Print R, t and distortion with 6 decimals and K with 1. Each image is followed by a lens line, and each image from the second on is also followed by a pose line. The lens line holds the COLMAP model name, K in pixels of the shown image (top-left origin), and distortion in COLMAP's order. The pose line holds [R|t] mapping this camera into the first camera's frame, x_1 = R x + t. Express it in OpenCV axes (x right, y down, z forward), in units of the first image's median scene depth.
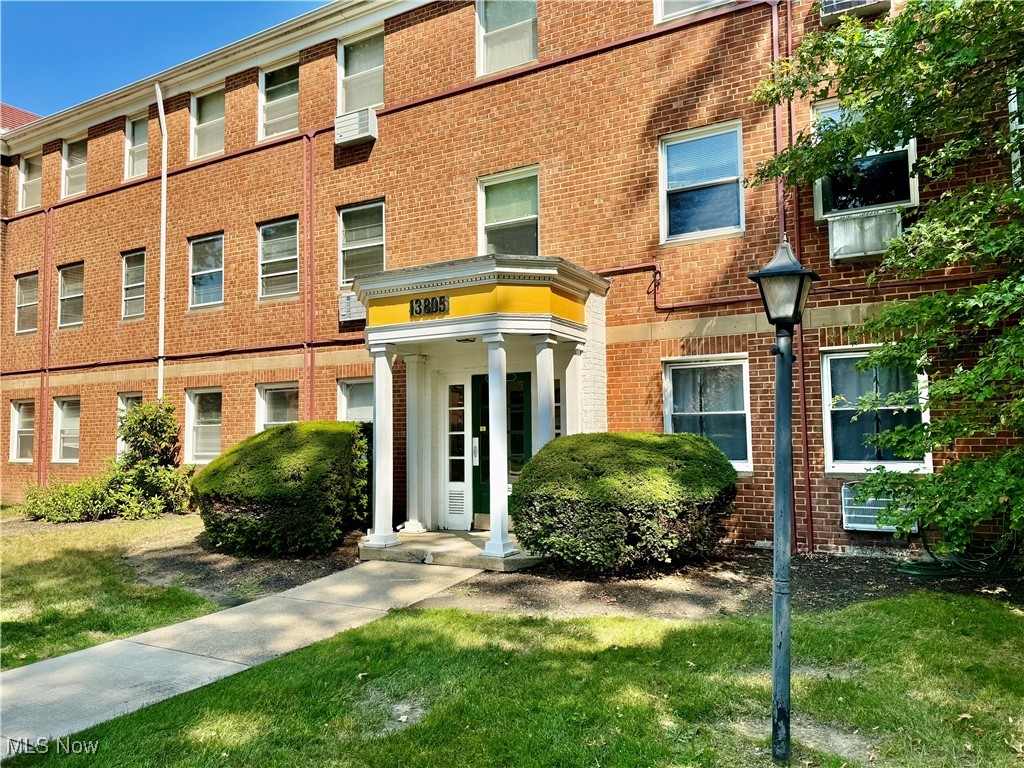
lens RADIAL K [[715.5, 0, 511.5], [0, 715.5, 389.0], [0, 0, 1]] dist [0.063739, -0.120653]
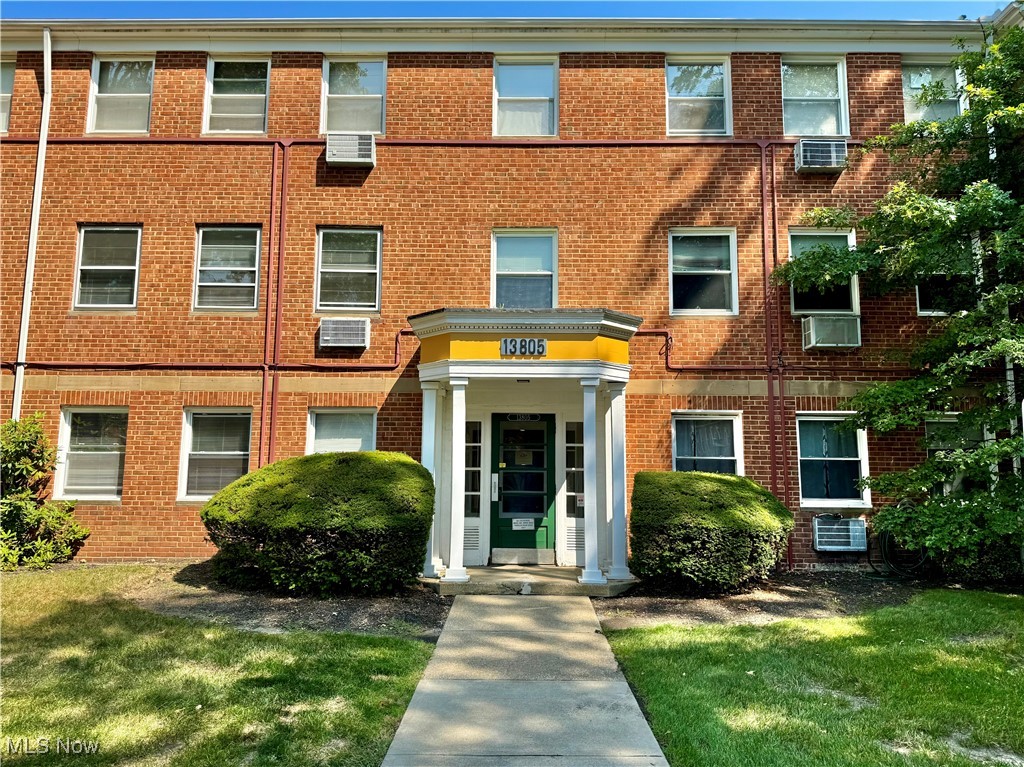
lens RADIAL K [[712.4, 0, 512.0], [0, 712.4, 383.5], [0, 0, 1]] dist [0.076704, -0.113677]
pose [[0.879880, 0.083383, 0.467824, -0.514571], [-0.050293, 0.995296, -0.082808, 0.021893], [-0.472528, 0.049333, 0.879934, 0.070742]]
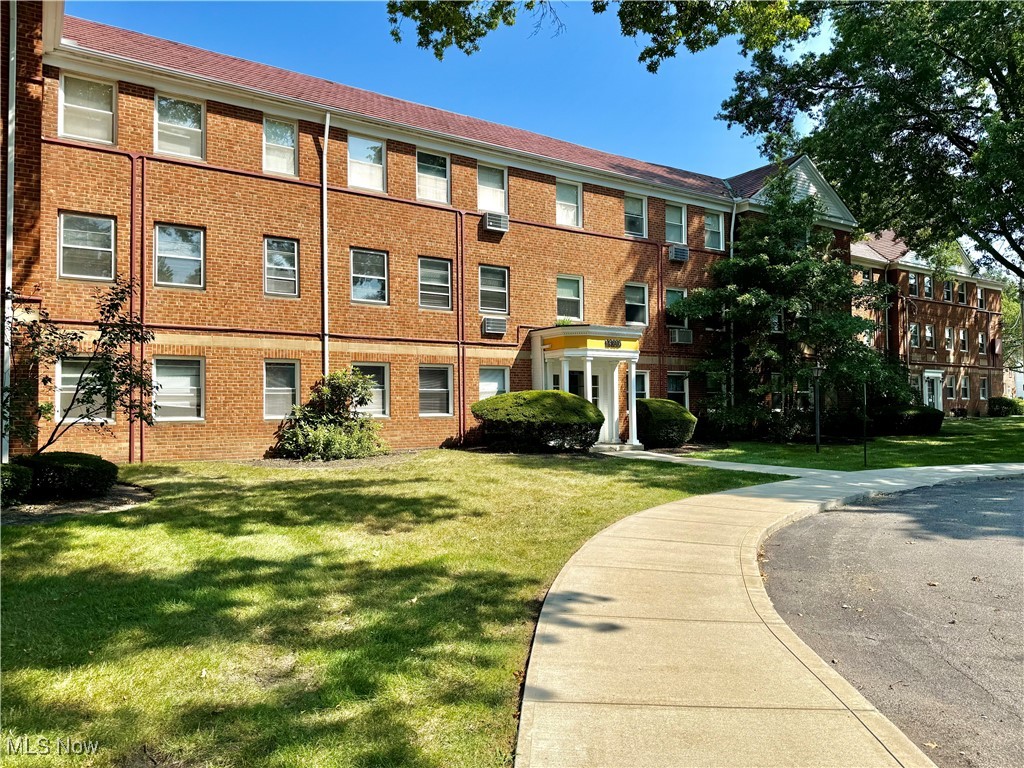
lens RADIAL K [[715.5, 0, 511.5], [0, 715.5, 389.0], [0, 0, 1]] dist [0.063739, -0.120653]
pose [[0.455270, 0.032457, 0.889762, -1.973905], [-0.054297, 0.998487, -0.008641, 0.060707], [-0.888696, -0.044377, 0.456344, 0.176942]]
